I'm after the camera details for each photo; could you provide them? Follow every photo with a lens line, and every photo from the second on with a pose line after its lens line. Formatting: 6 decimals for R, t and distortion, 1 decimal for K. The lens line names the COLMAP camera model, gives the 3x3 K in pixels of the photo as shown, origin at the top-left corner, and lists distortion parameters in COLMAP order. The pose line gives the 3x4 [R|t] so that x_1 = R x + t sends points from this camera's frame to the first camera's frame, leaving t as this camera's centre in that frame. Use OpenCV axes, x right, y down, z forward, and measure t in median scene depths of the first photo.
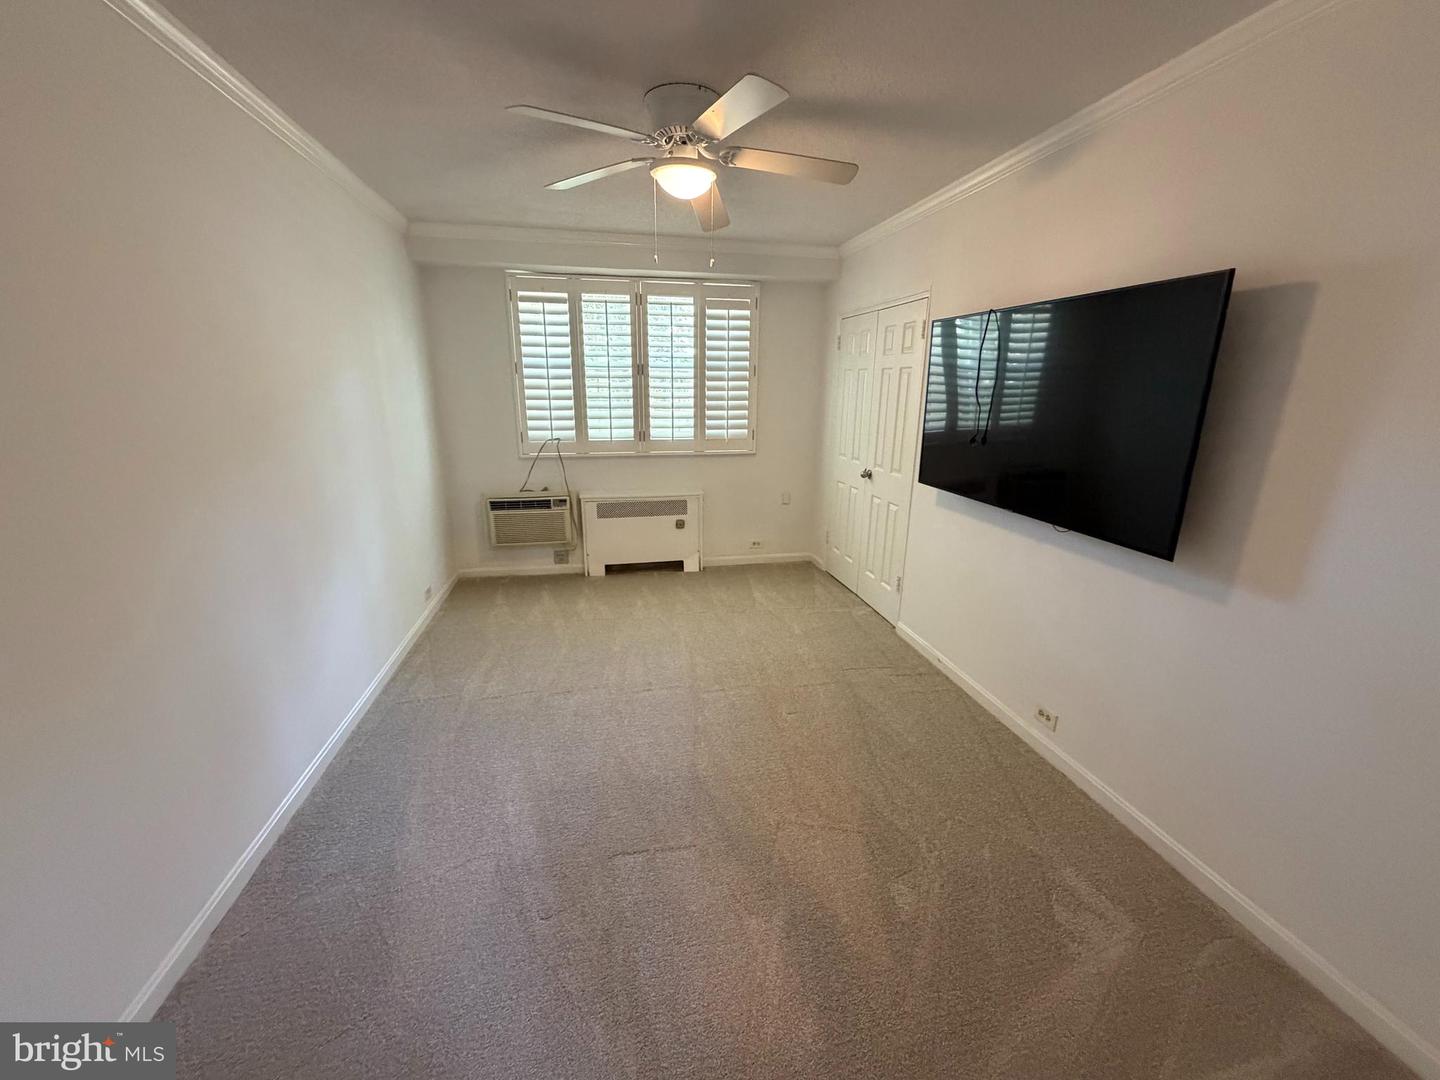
lens RADIAL K [[573.8, 0, 716.1], [0, 573.8, 540.7], [0, 0, 1]] dist [-0.001299, 0.000517]
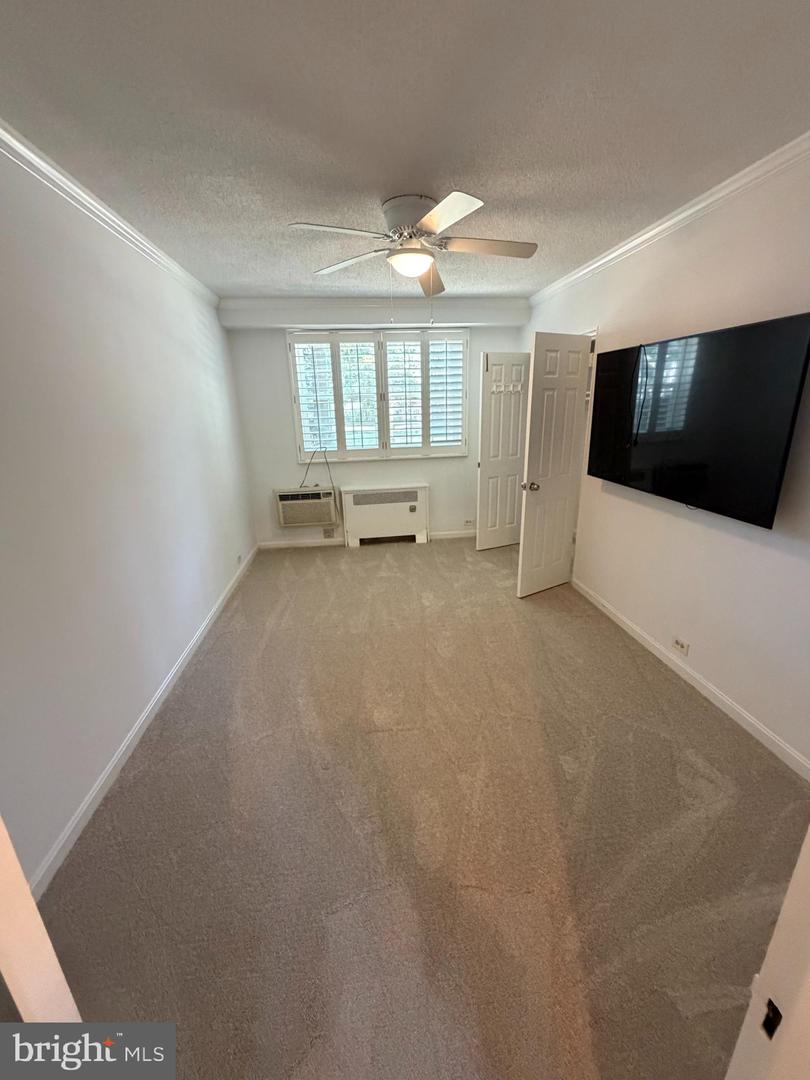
lens RADIAL K [[430.4, 0, 399.9], [0, 430.4, 541.3], [0, 0, 1]] dist [-0.001299, 0.000517]
pose [[0.995362, -0.008547, -0.095818, 0.009953], [0.012865, 0.998925, 0.044536, 0.005787], [0.095334, -0.045563, 0.994402, -0.070949]]
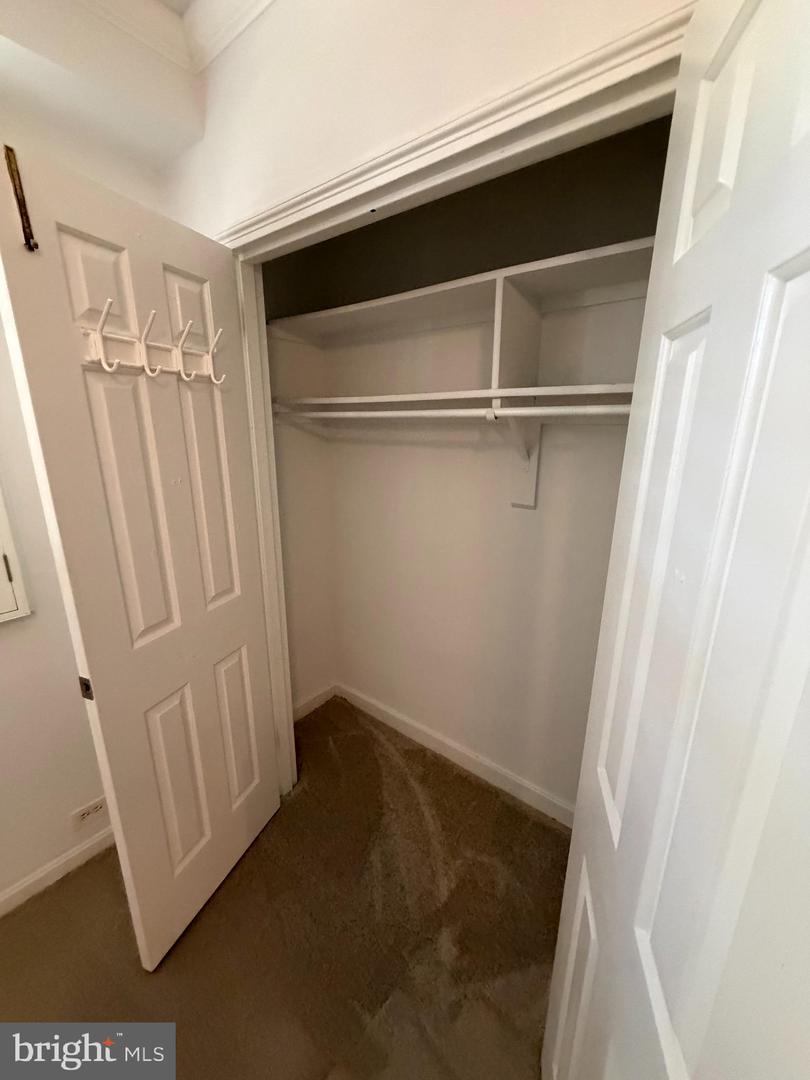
lens RADIAL K [[430.4, 0, 401.2], [0, 430.4, 540.1], [0, 0, 1]] dist [-0.001299, 0.000517]
pose [[0.752574, -0.174318, 0.635017, 0.171568], [0.165874, 0.983413, 0.073375, -0.373219], [-0.637274, 0.050112, 0.769006, 1.359832]]
